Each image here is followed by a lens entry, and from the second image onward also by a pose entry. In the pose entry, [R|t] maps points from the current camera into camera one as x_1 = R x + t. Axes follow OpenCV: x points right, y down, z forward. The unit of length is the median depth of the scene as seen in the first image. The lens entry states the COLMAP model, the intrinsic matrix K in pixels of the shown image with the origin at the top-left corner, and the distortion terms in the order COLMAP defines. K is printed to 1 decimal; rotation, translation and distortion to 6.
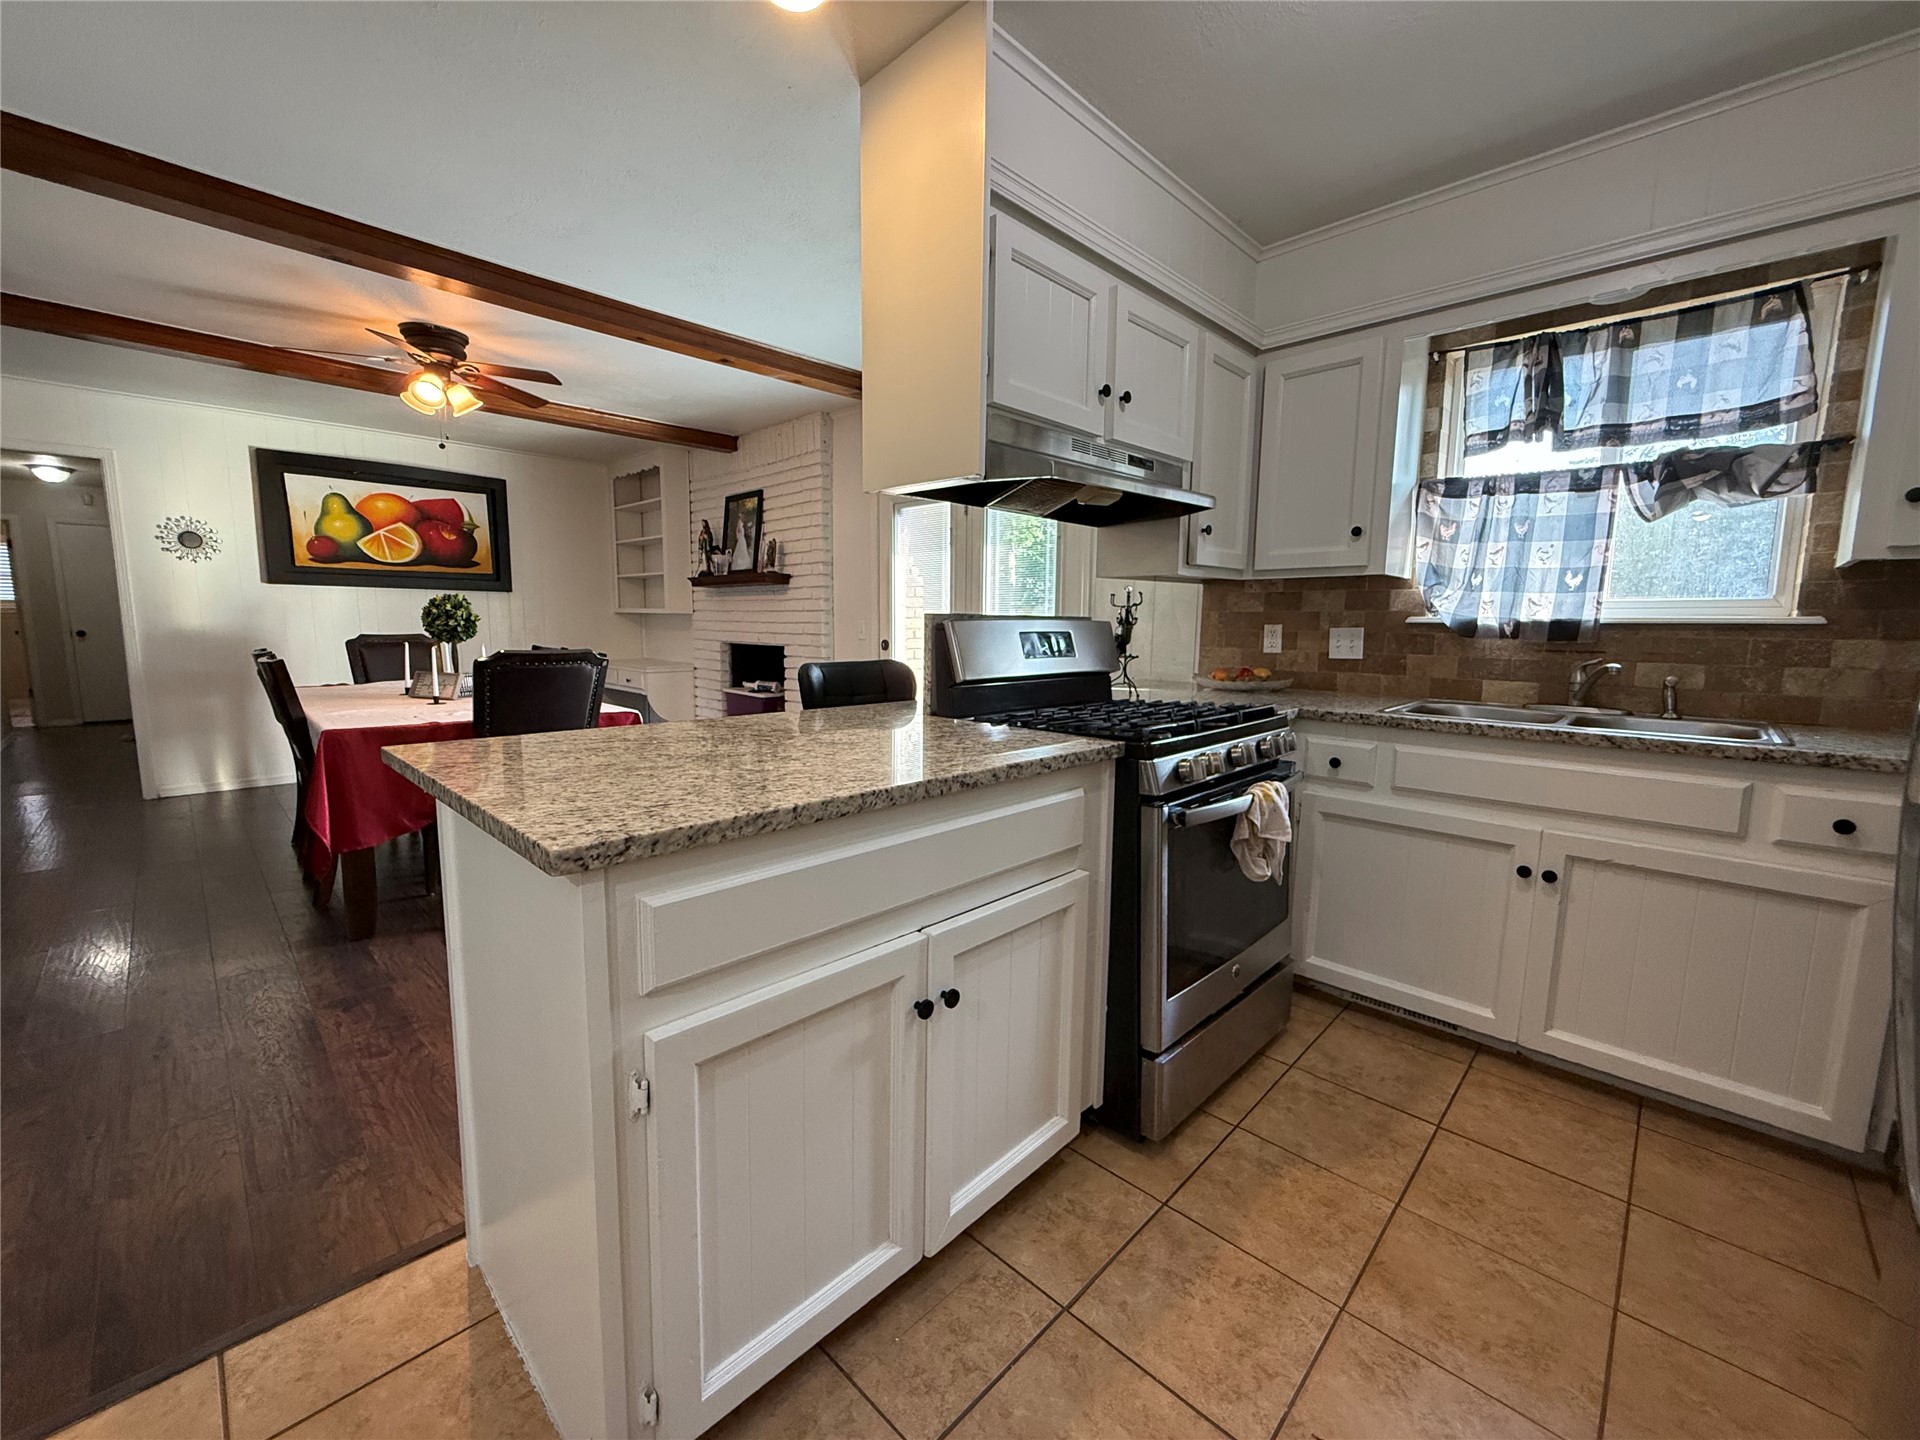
lens RADIAL K [[768.9, 0, 952.2], [0, 768.9, 721.7], [0, 0, 1]] dist [0.000555, 0.000279]
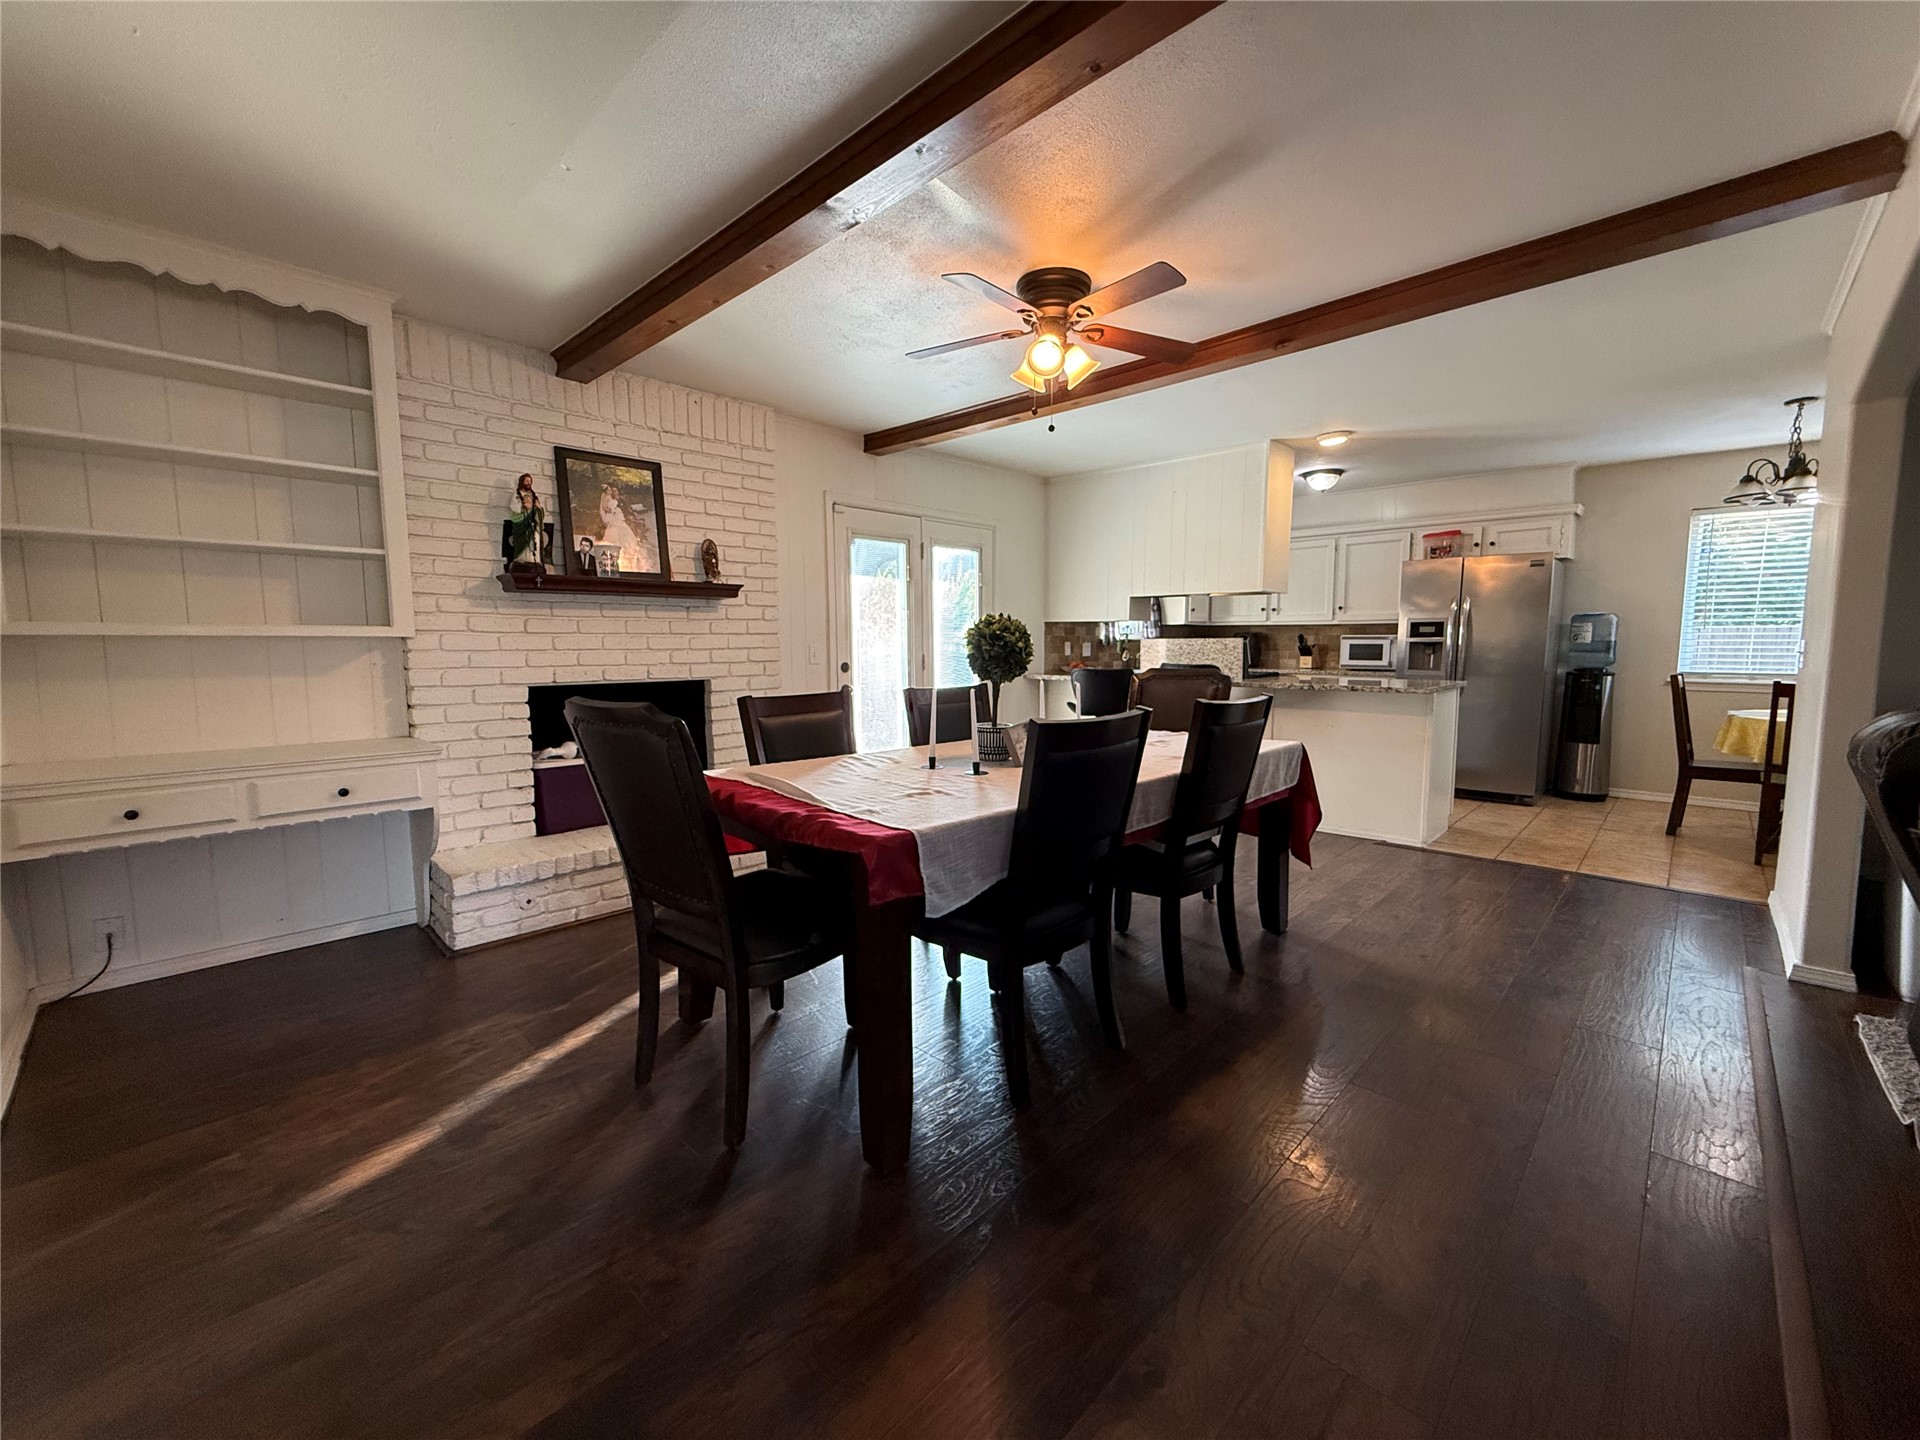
lens RADIAL K [[768.9, 0, 952.0], [0, 768.9, 720.6], [0, 0, 1]] dist [0.000555, 0.000279]
pose [[-0.001486, -0.112860, 0.993610, -1.861149], [0.134446, 0.984567, 0.112034, -0.210030], [-0.990920, 0.133753, 0.013711, 1.427998]]
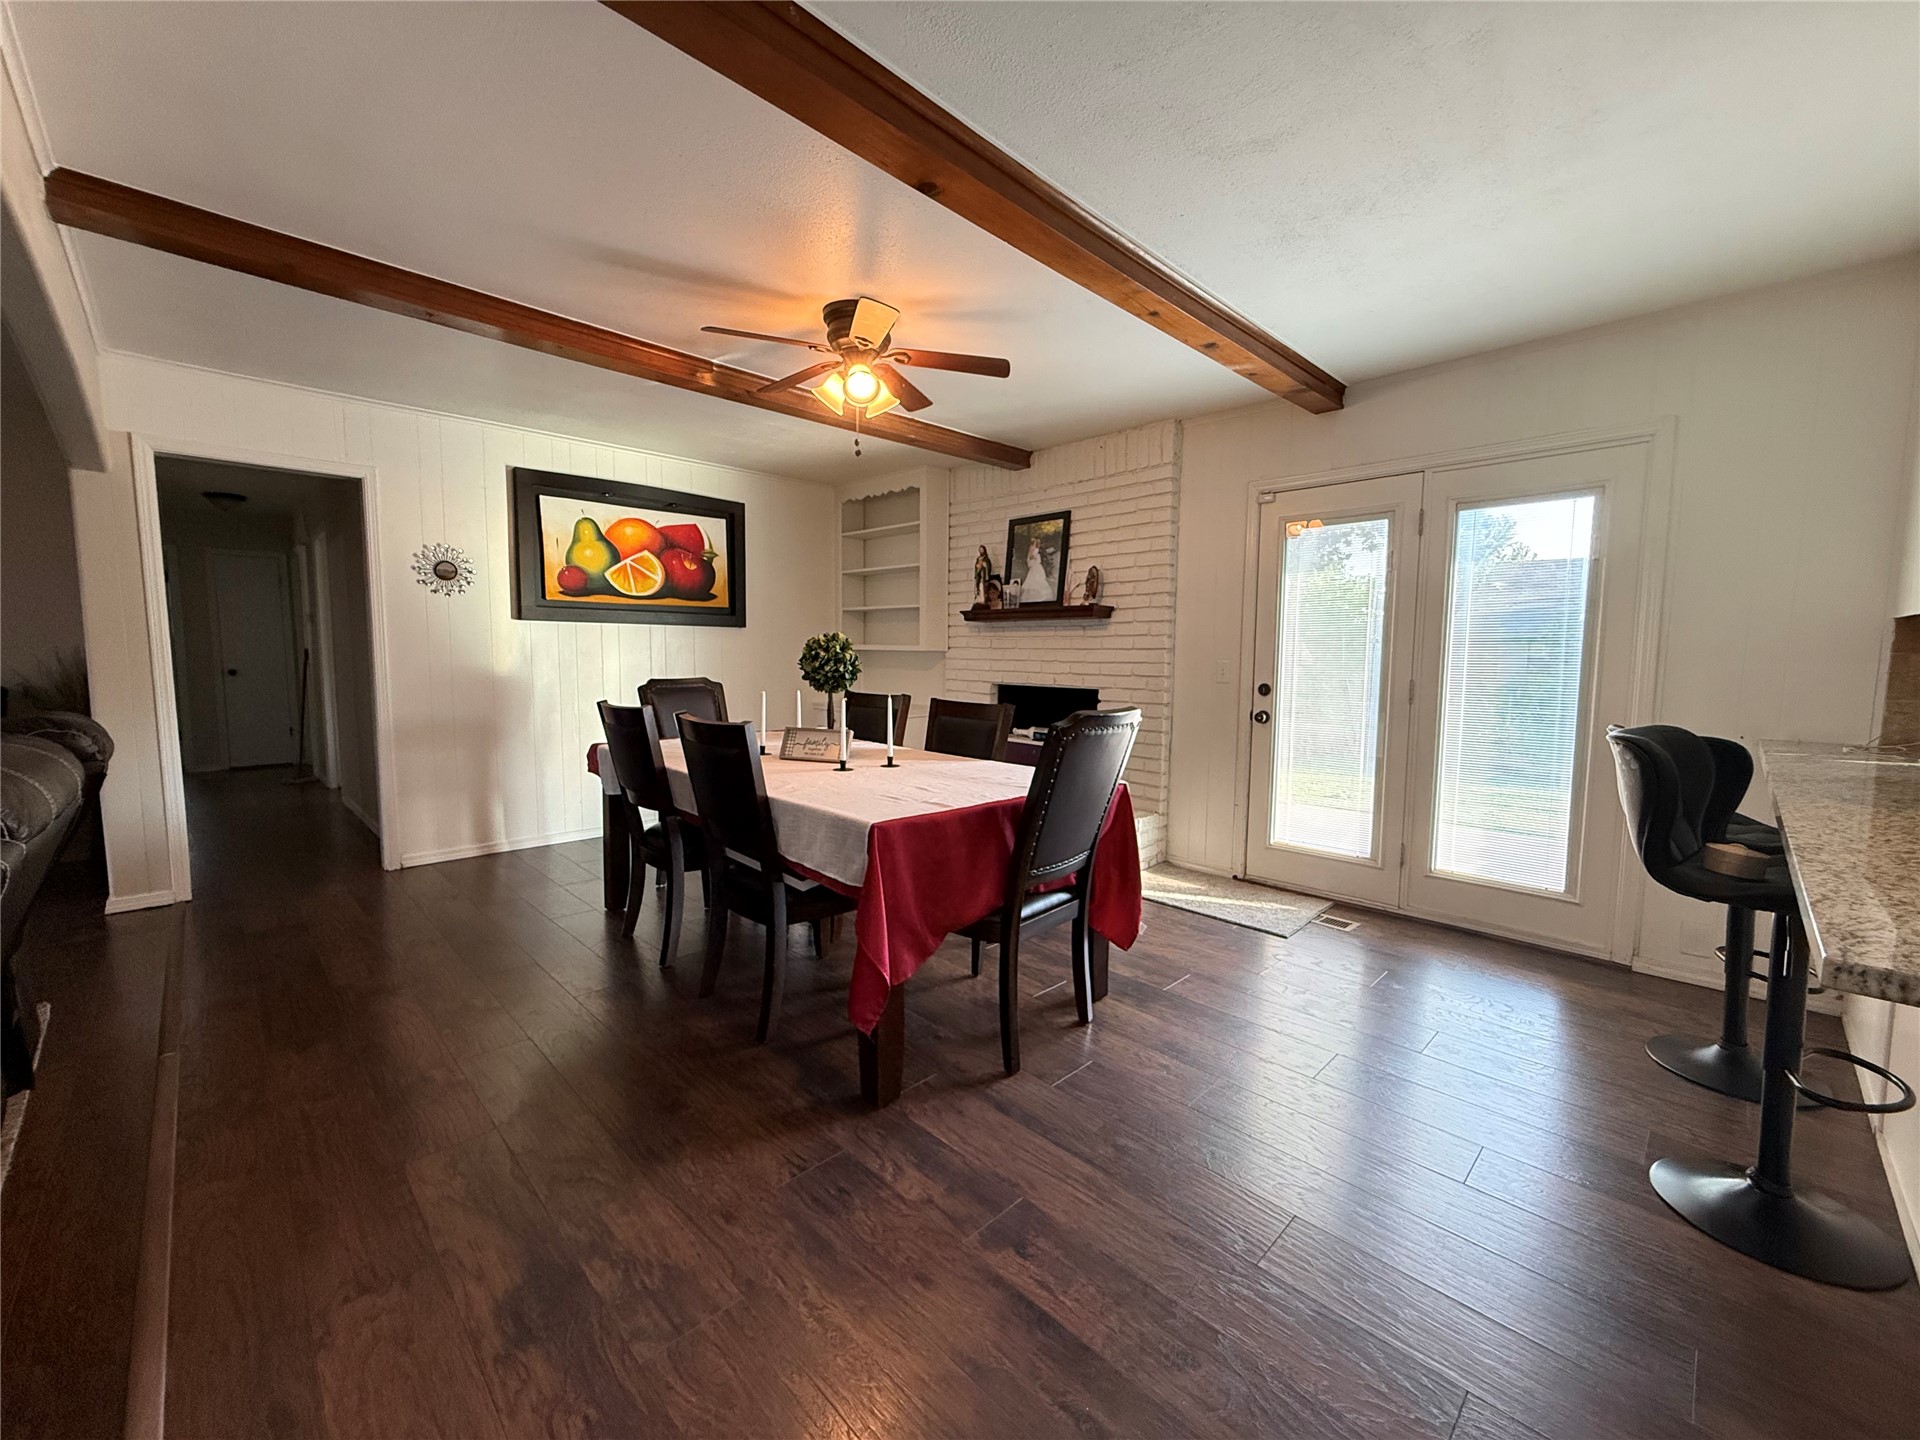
lens RADIAL K [[768.9, 0, 952.9], [0, 768.9, 720.1], [0, 0, 1]] dist [0.000555, 0.000279]
pose [[0.999746, -0.000622, -0.022521, -0.684074], [-0.000301, 0.999162, -0.040931, -0.053406], [0.022527, 0.040927, 0.998908, 0.254013]]
